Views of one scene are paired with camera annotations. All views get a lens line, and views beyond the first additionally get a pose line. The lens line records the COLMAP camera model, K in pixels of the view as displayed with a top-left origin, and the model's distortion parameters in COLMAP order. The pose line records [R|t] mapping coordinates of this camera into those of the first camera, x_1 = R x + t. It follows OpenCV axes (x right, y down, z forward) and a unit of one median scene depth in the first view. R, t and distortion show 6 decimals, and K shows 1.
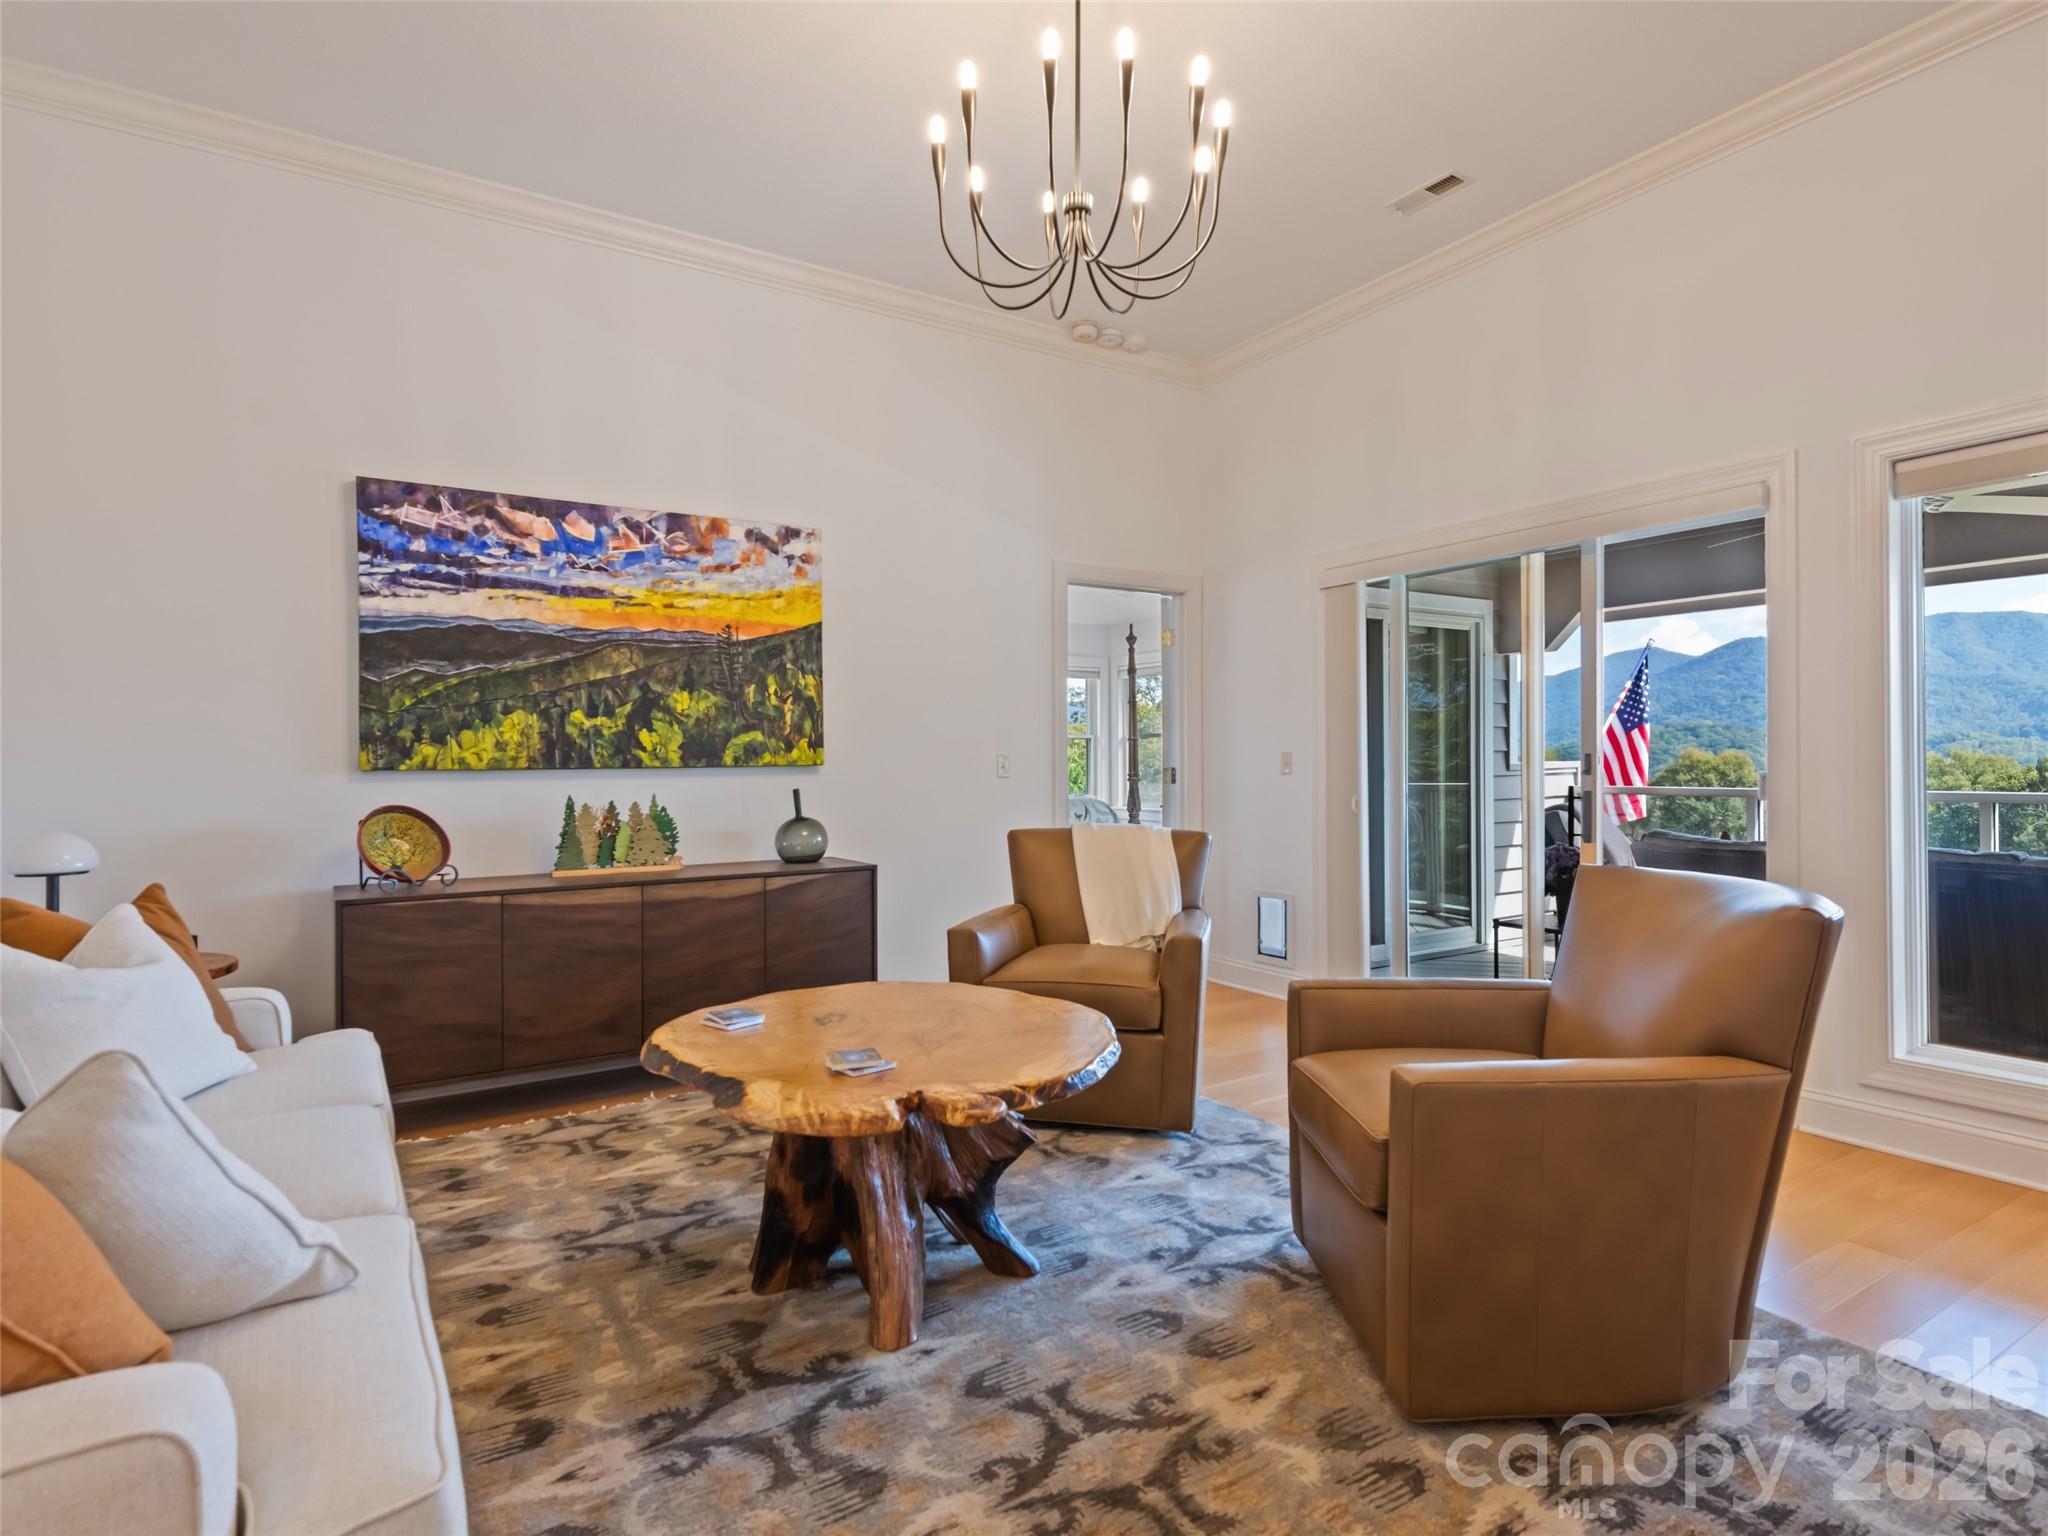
lens RADIAL K [[1073.7, 0, 1036.6], [0, 1073.7, 764.0], [0, 0, 1]] dist [0.025674, -0.006763]
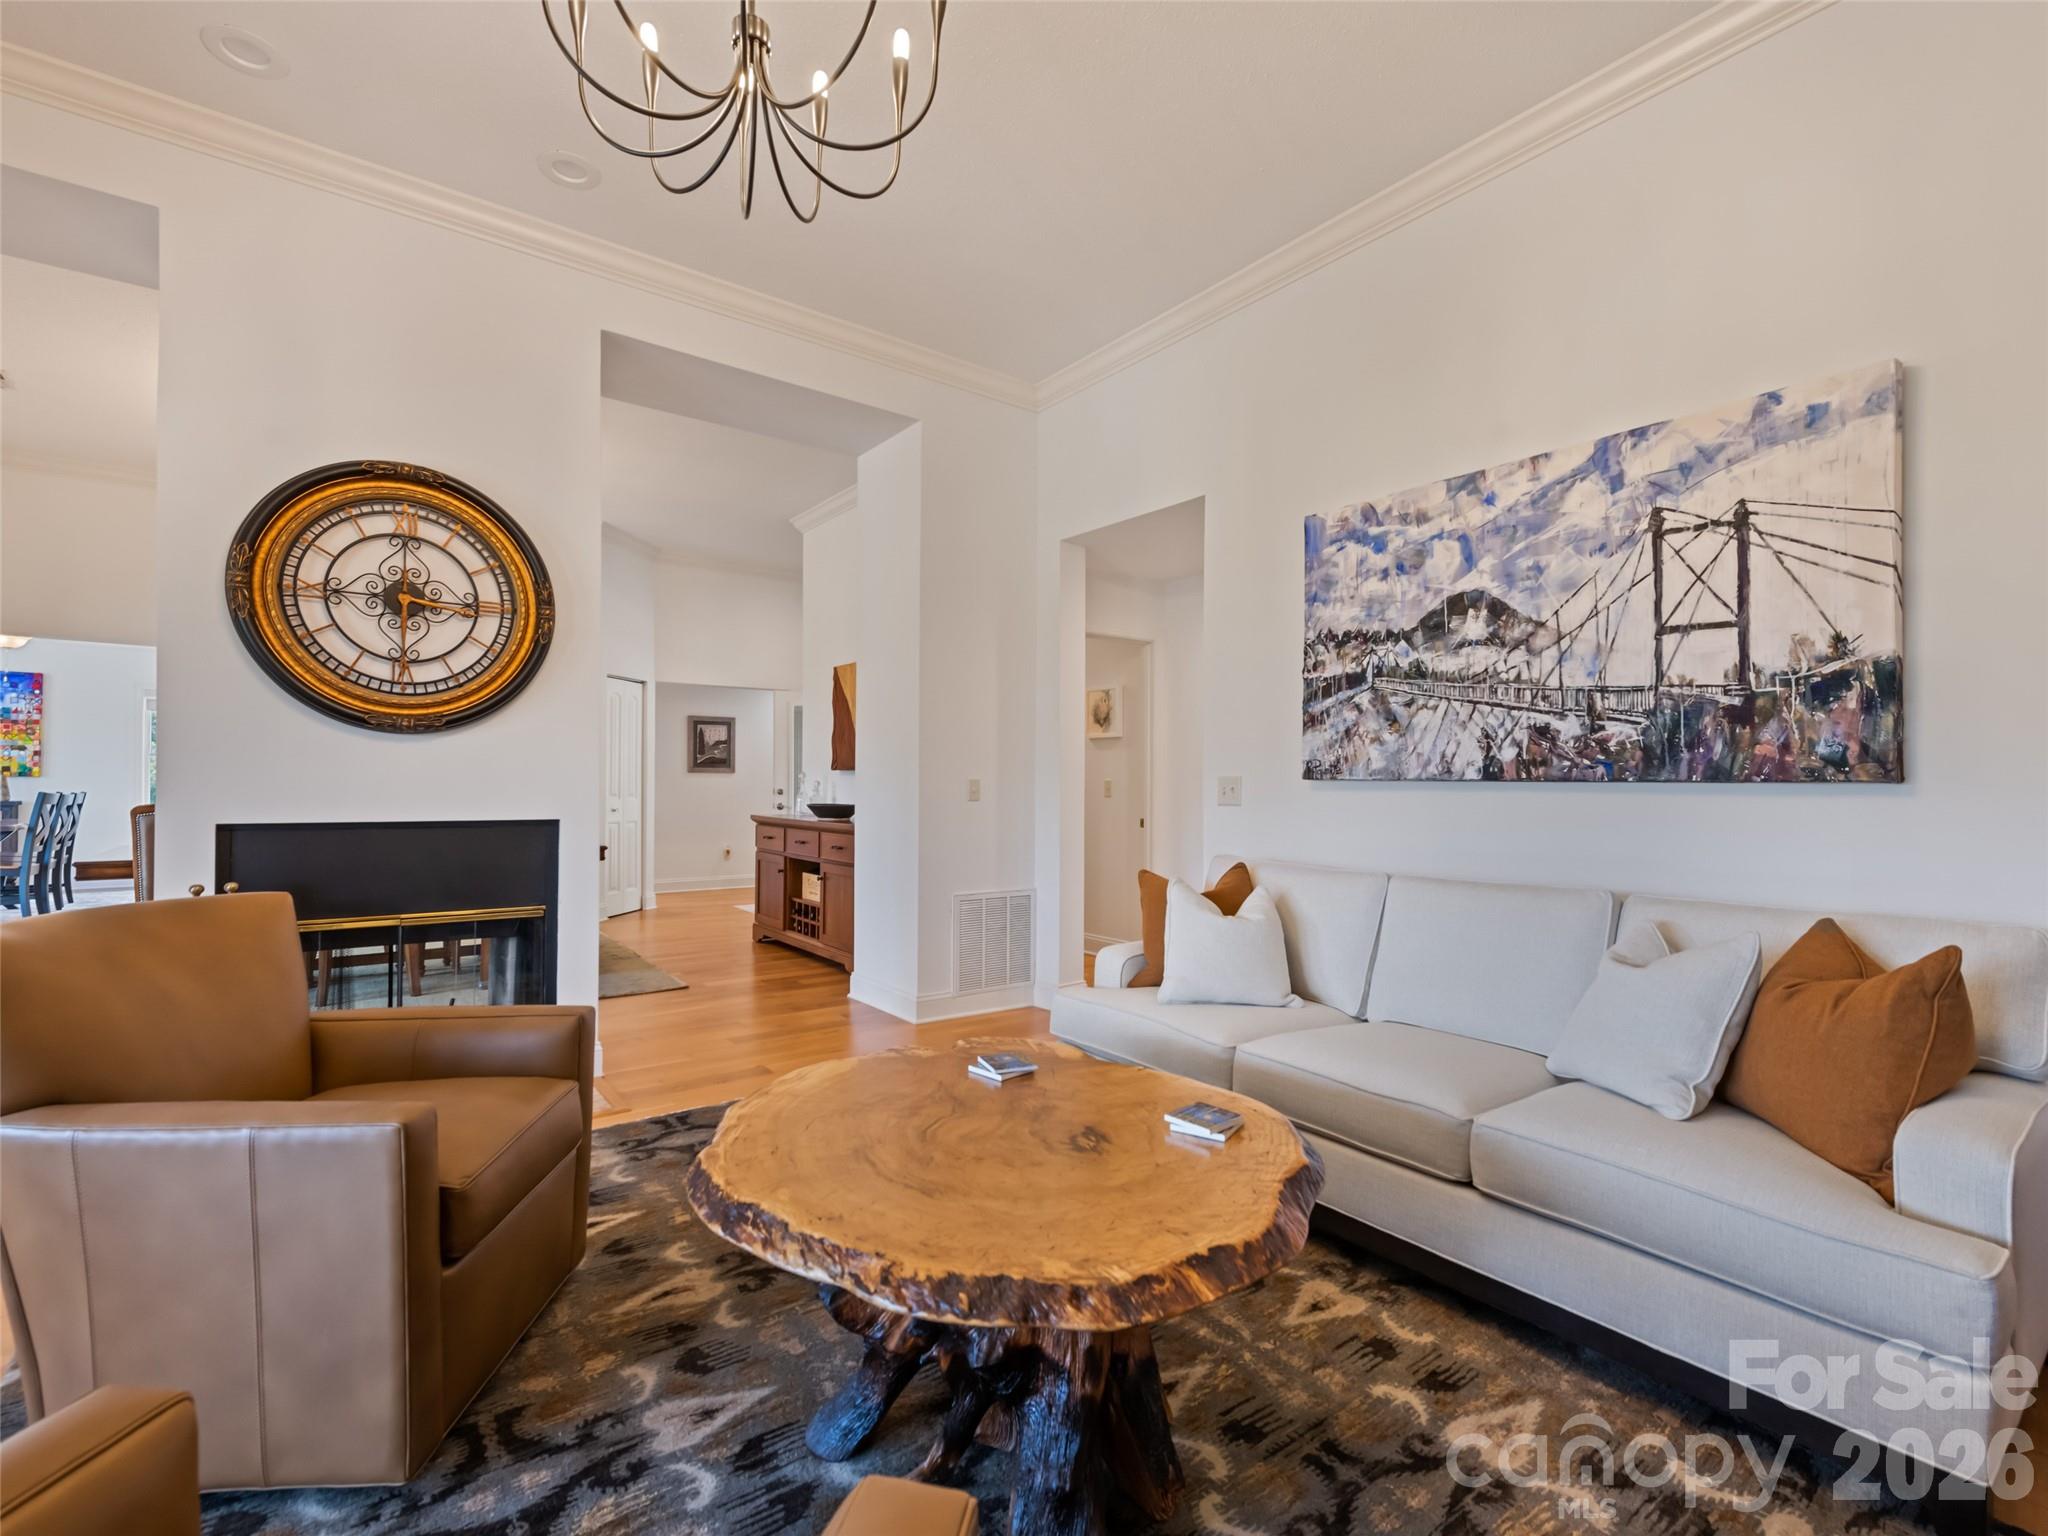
lens RADIAL K [[935.3, 0, 1011.6], [0, 935.3, 779.3], [0, 0, 1]] dist [0.019759, -0.004552]
pose [[-0.998997, -0.001593, -0.044746, -0.072931], [-0.001530, 0.999998, -0.001451, -0.004218], [0.044748, -0.001381, -0.998997, 1.076635]]
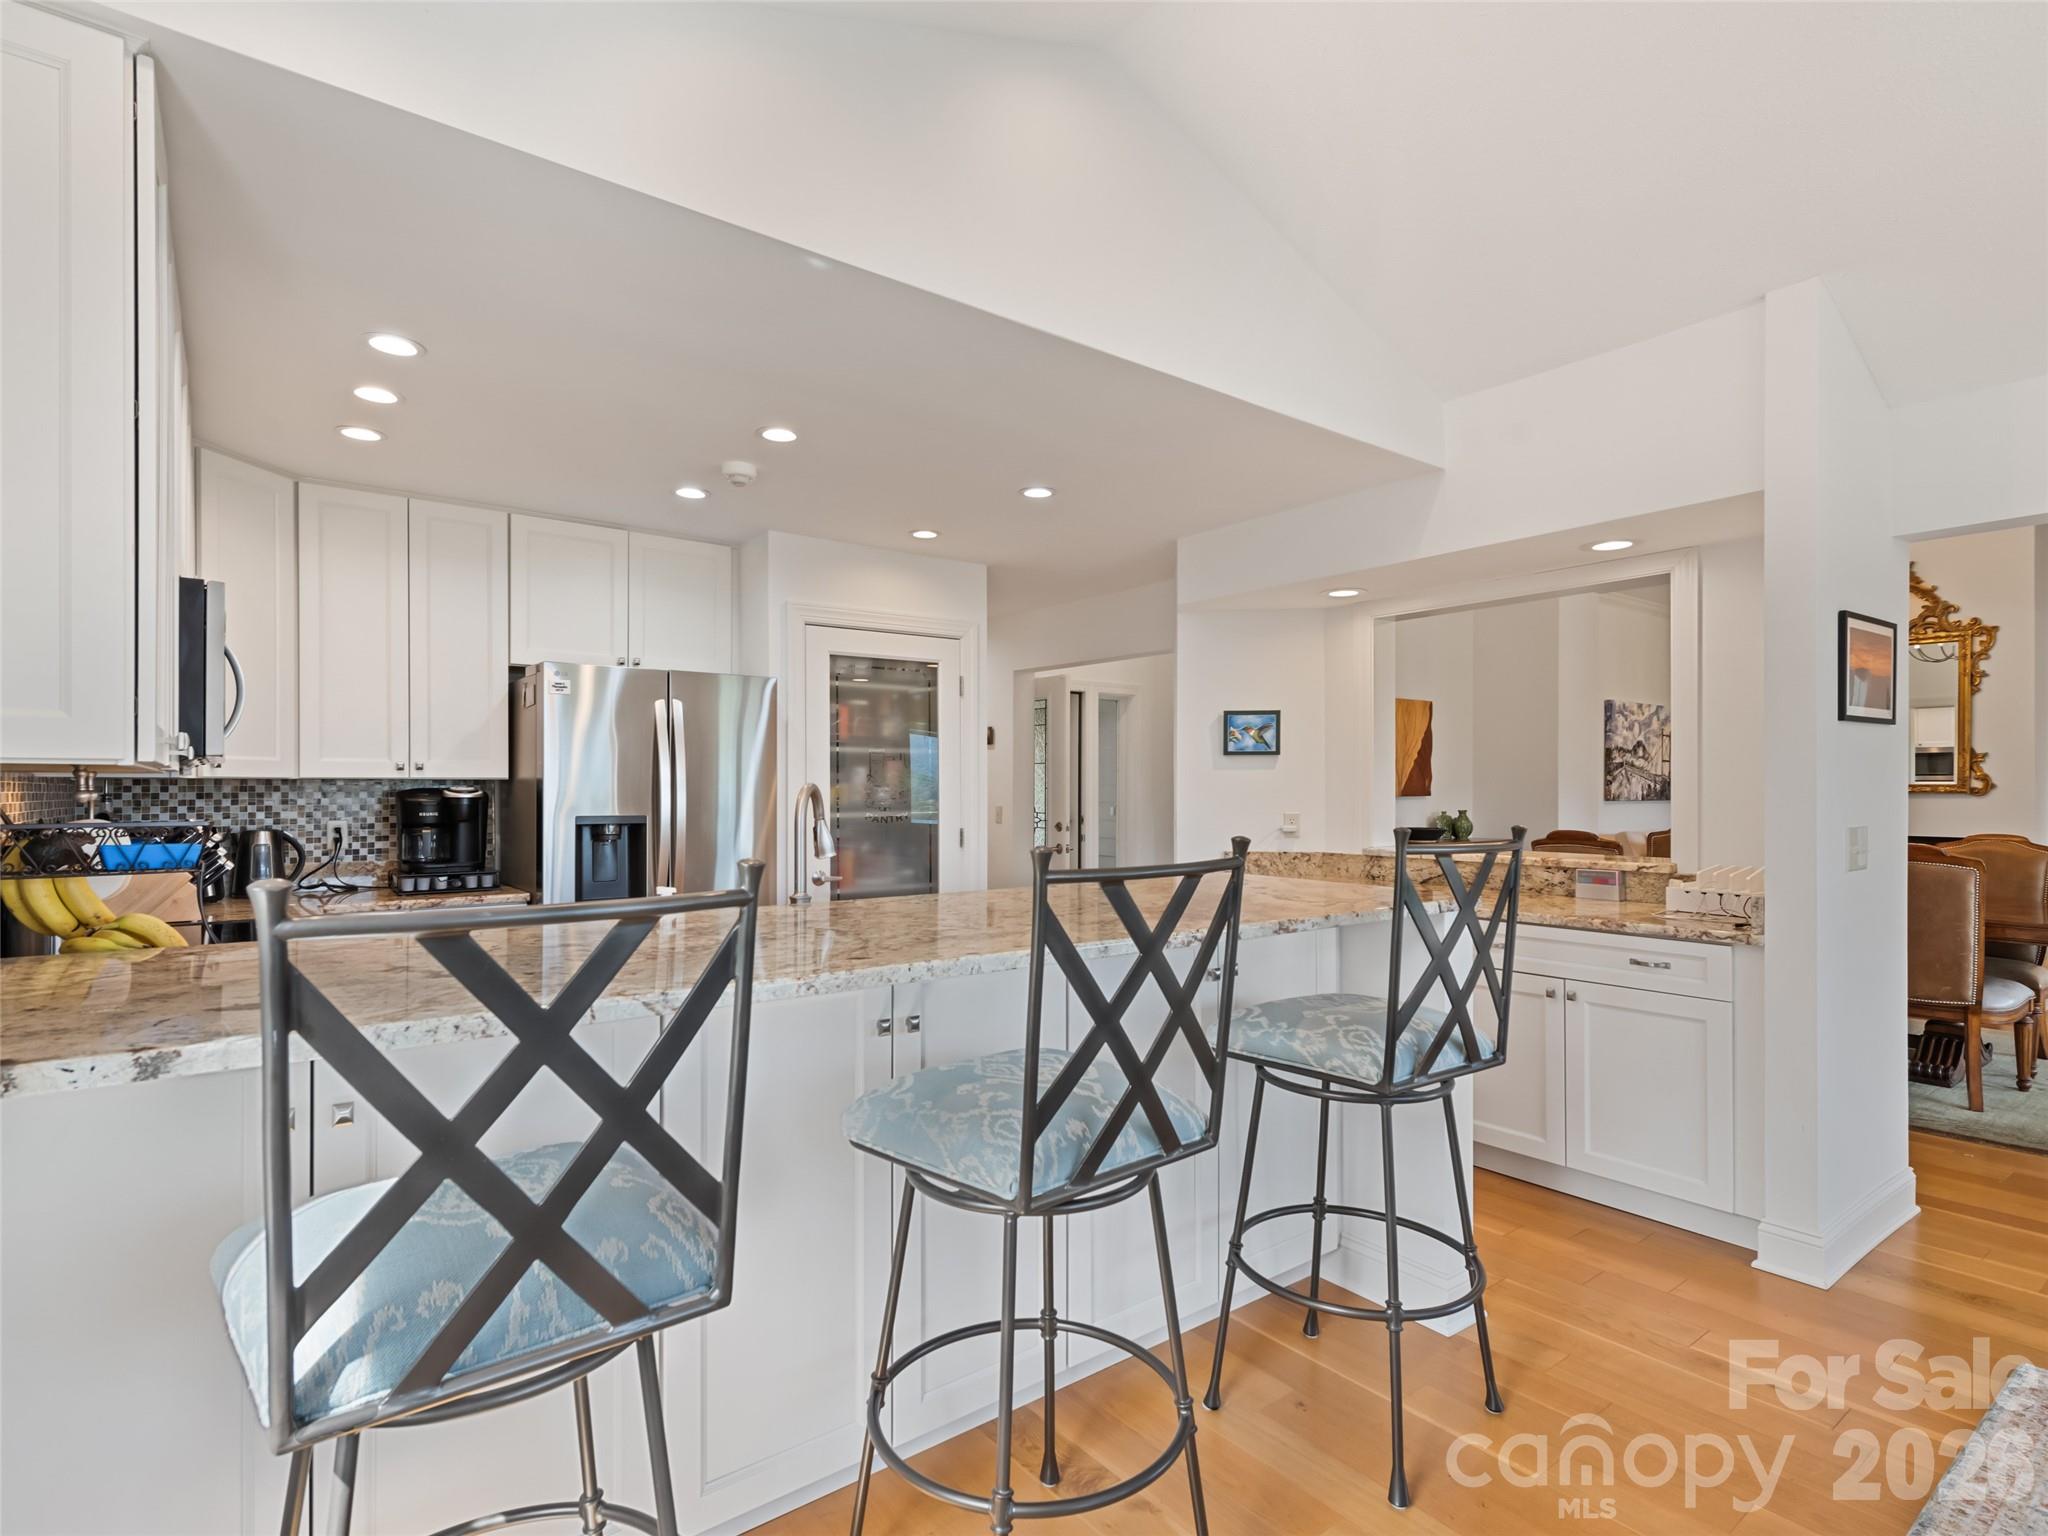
lens RADIAL K [[1073.7, 0, 1032.1], [0, 1073.7, 781.4], [0, 0, 1]] dist [0.025674, -0.006763]
pose [[0.089603, 0.002287, -0.995975, 2.179732], [-0.003983, 0.999990, 0.001938, -0.054508], [0.995970, 0.003793, 0.089611, -1.509982]]
